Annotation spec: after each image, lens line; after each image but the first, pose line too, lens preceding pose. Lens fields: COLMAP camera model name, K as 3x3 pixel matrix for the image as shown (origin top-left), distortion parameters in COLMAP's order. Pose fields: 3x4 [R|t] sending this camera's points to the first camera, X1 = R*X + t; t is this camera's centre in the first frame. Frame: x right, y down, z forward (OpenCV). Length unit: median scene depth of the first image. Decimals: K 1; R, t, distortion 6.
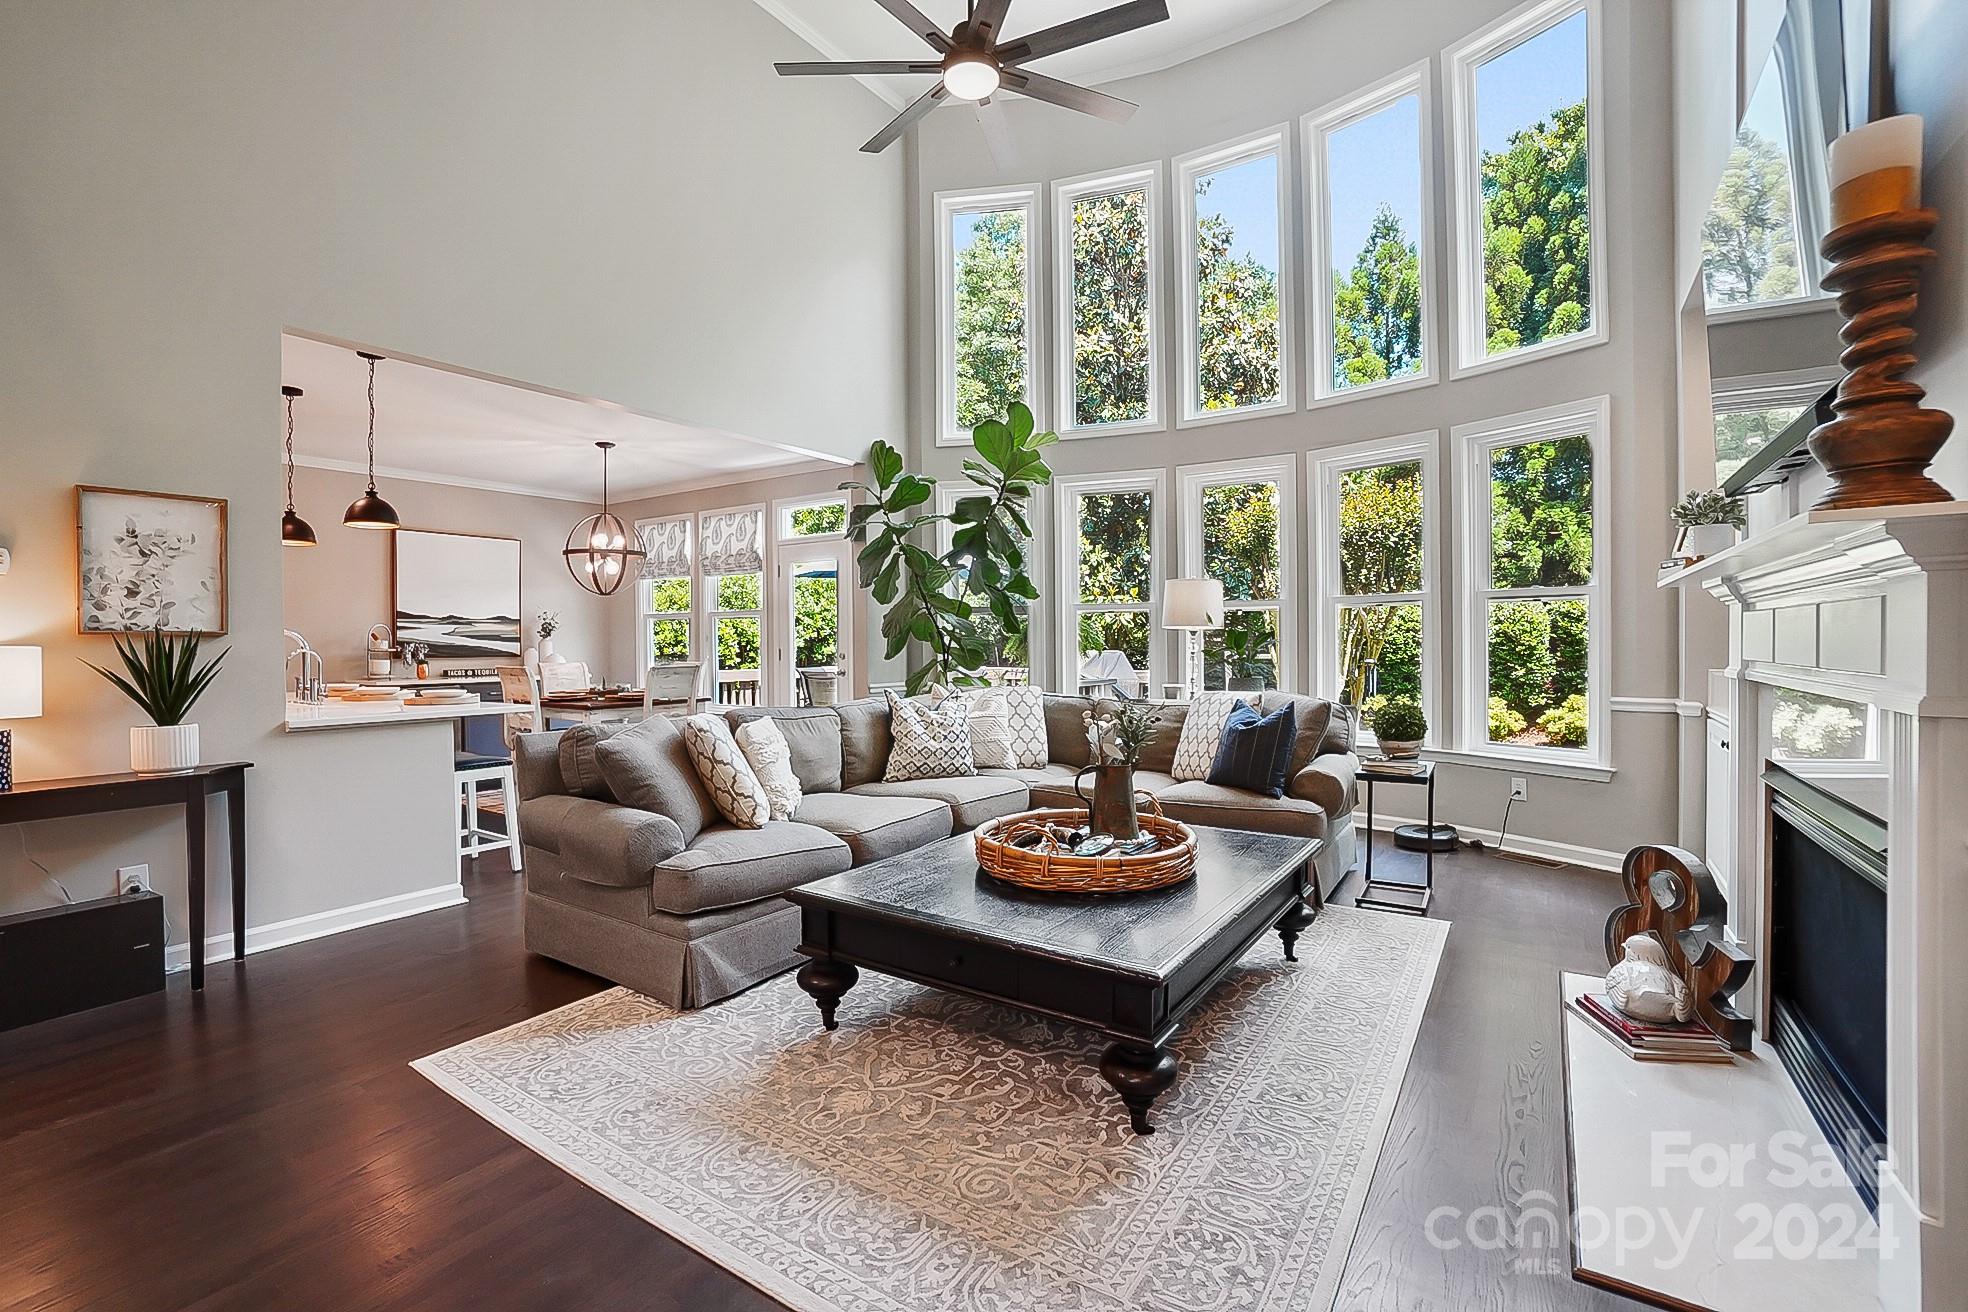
lens RADIAL K [[873.6, 0, 971.4], [0, 873.6, 638.1], [0, 0, 1]] dist [-0.066447, 0.025198]
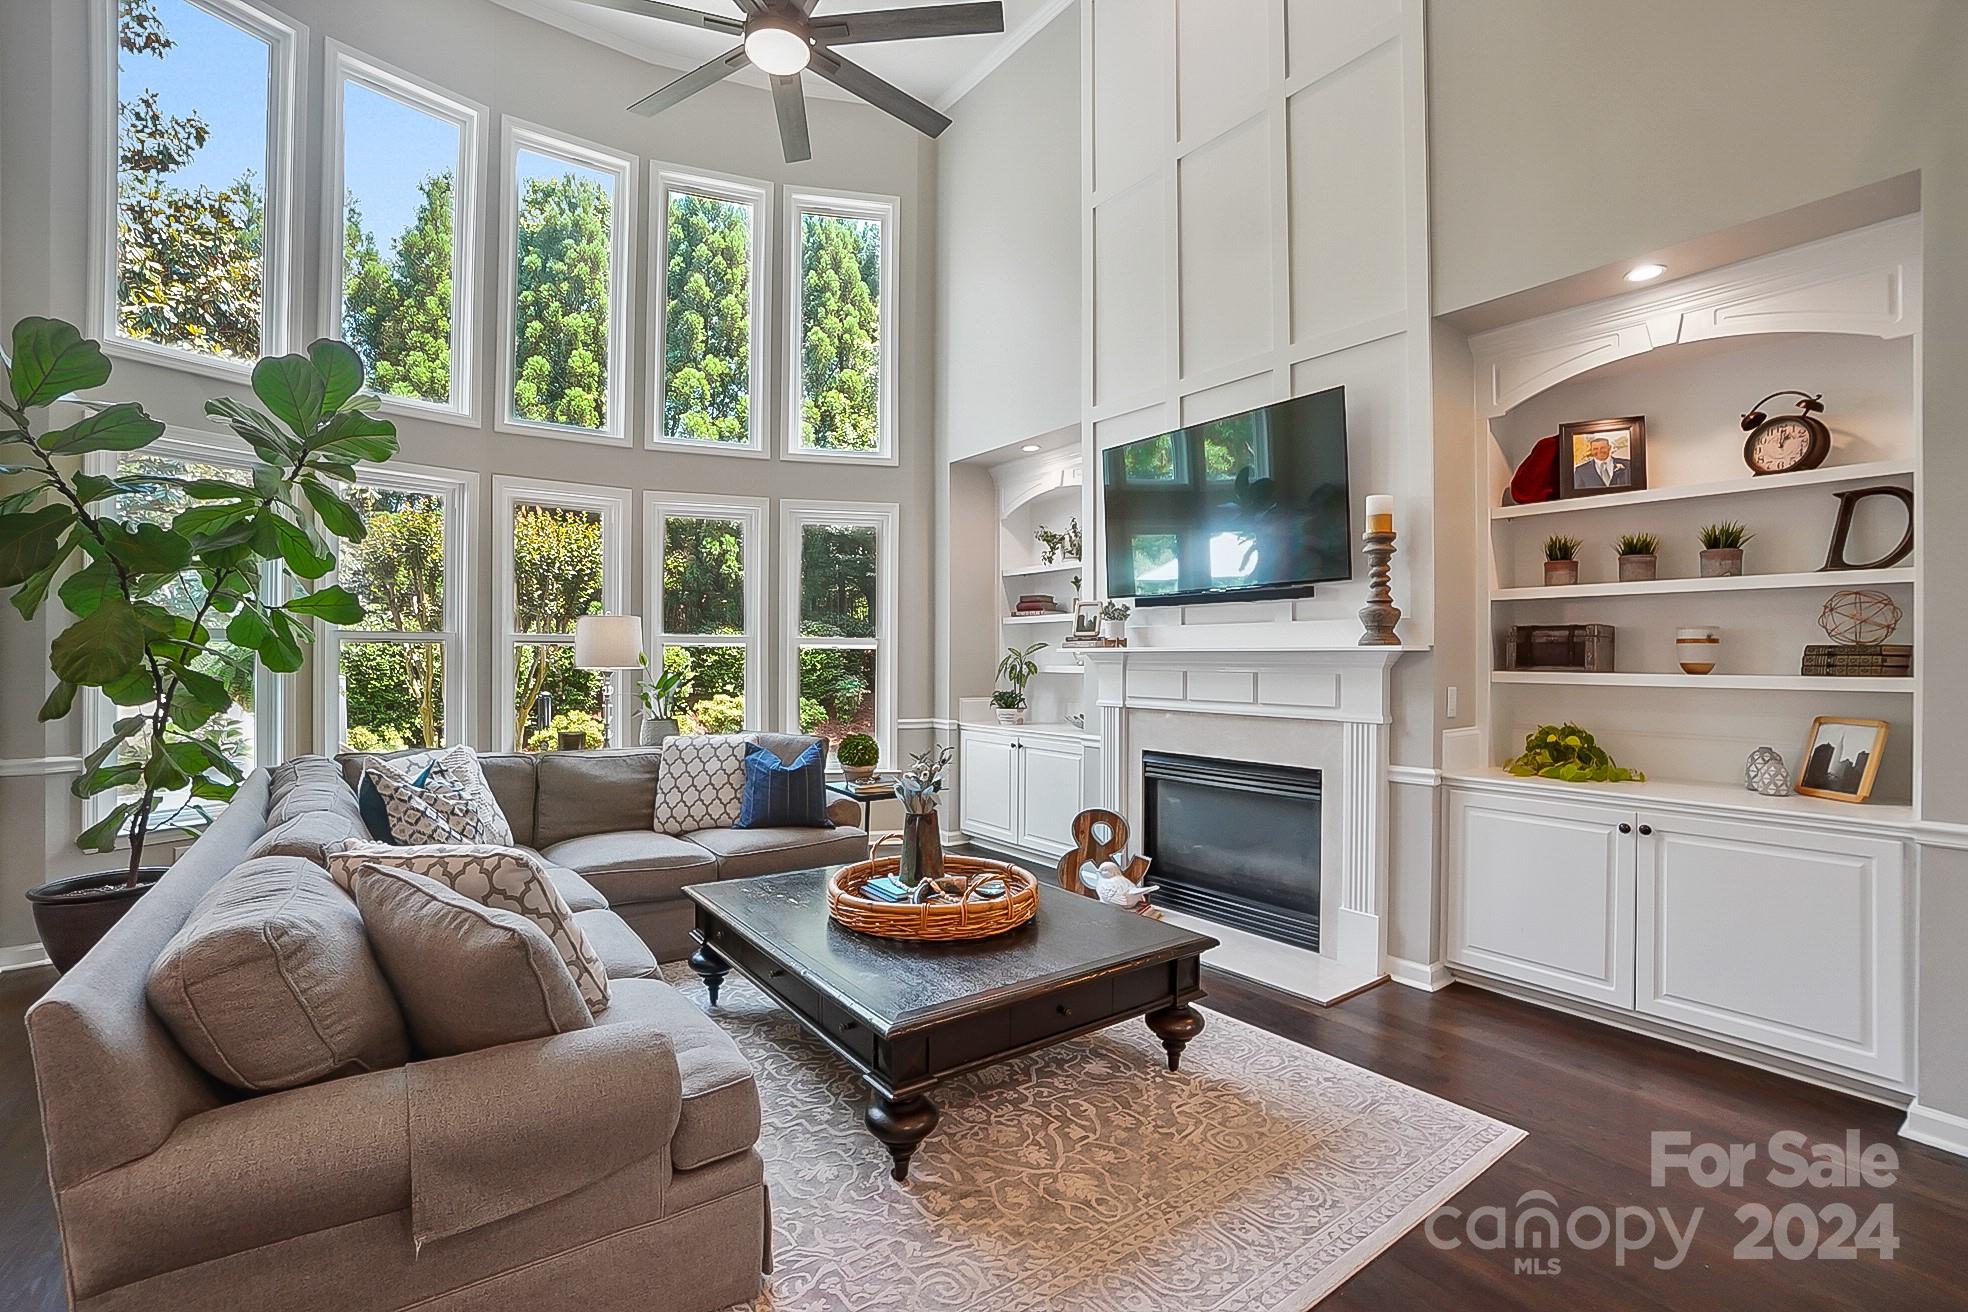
lens RADIAL K [[870.1, 0, 963.4], [0, 870.1, 649.2], [0, 0, 1]] dist [-0.066581, 0.023592]
pose [[0.340130, 0.017615, 0.940213, -0.385756], [-0.010366, 0.999834, -0.014982, -0.018050], [-0.940321, -0.004650, 0.340256, 0.279663]]
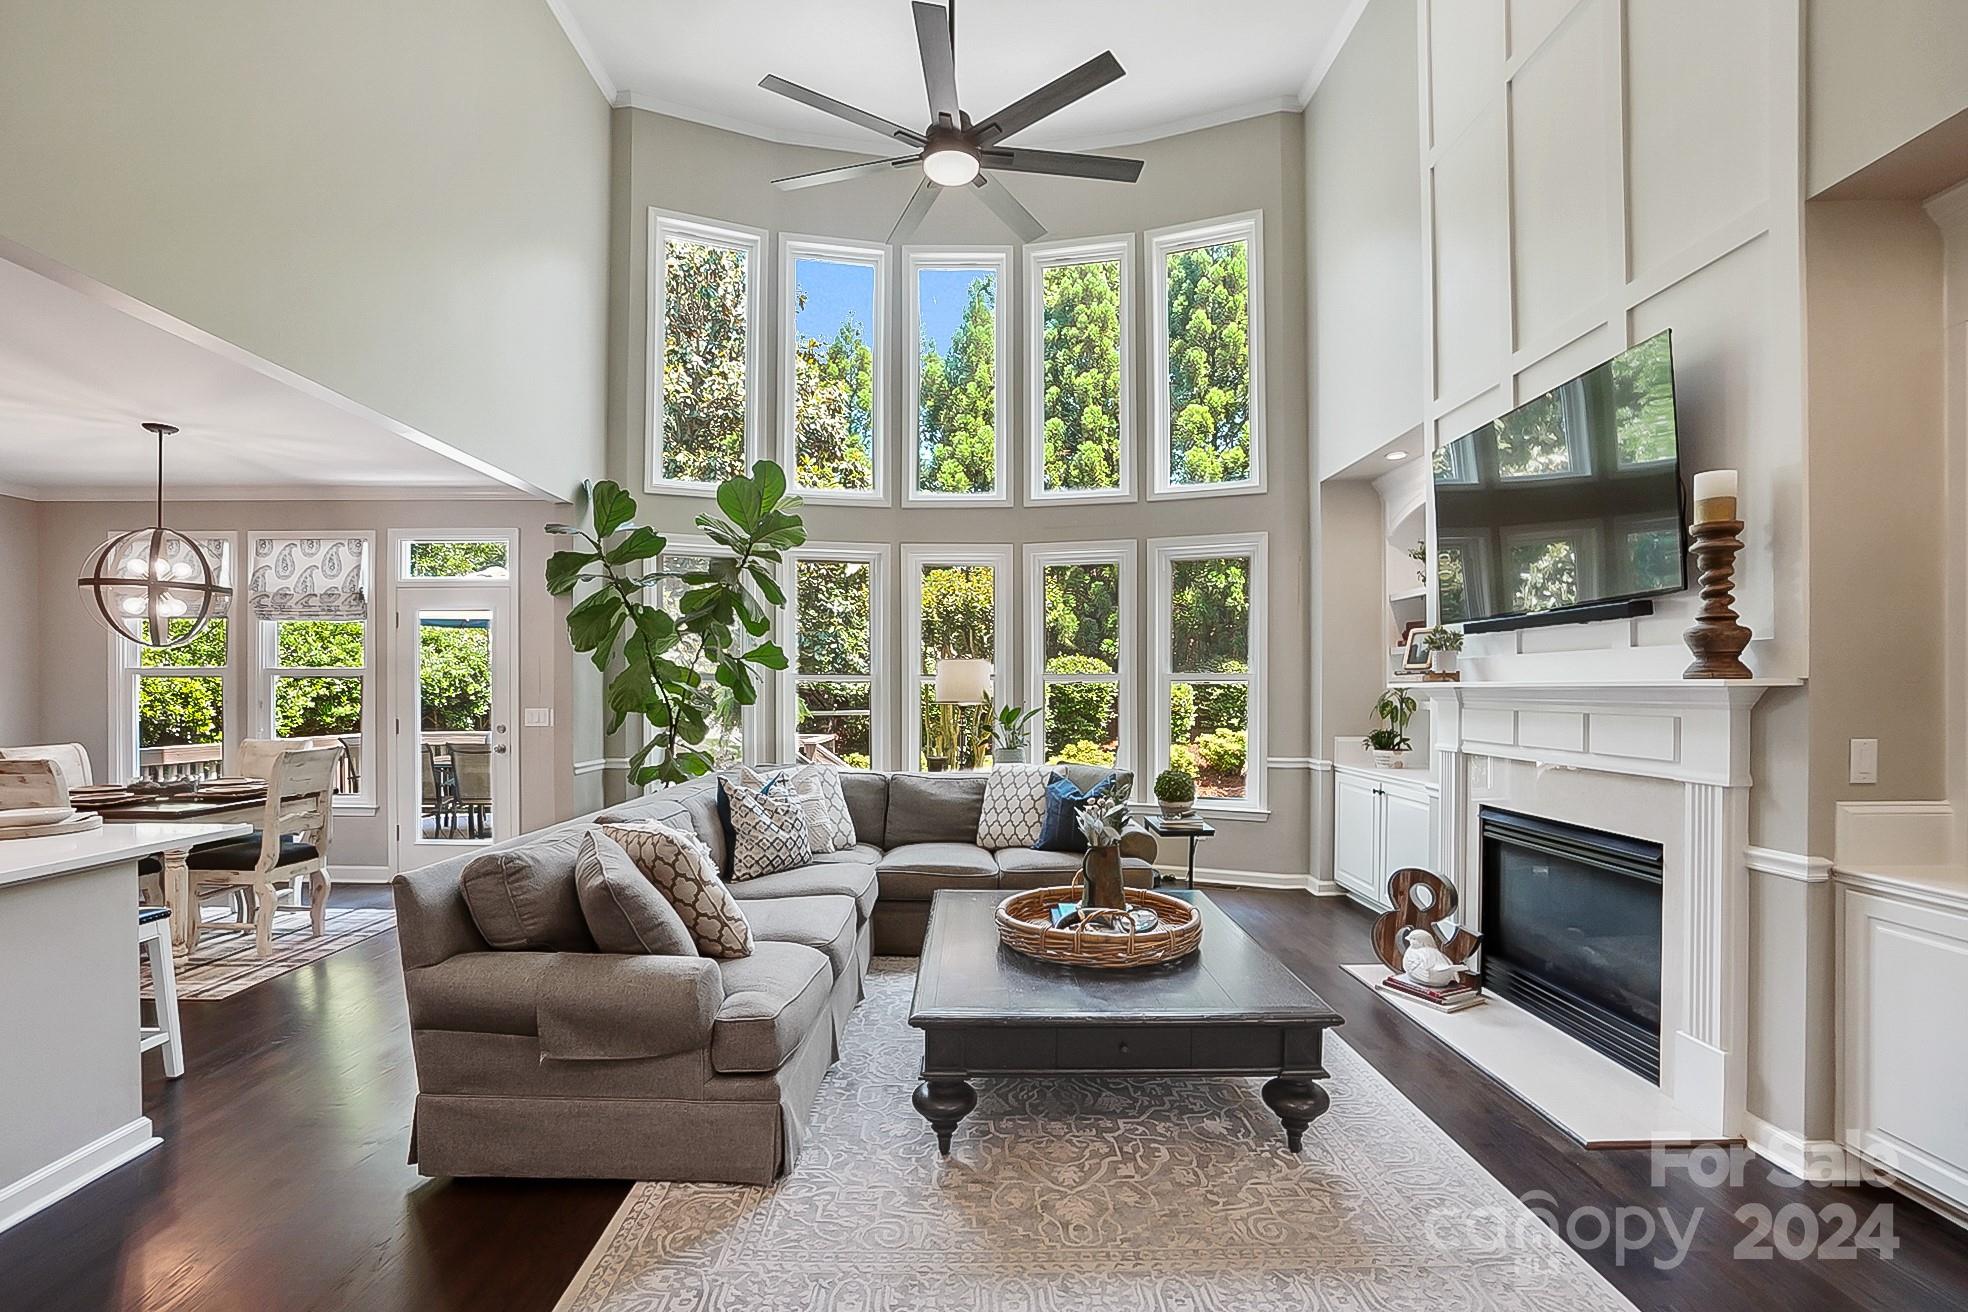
lens RADIAL K [[886.0, 0, 971.0], [0, 886.0, 684.8], [0, 0, 1]] dist [-0.068813, 0.026437]
pose [[0.824138, 0.010277, 0.566295, -0.287889], [-0.009002, 0.999947, -0.005046, -0.023656], [-0.566317, -0.000939, 0.824187, 0.082020]]
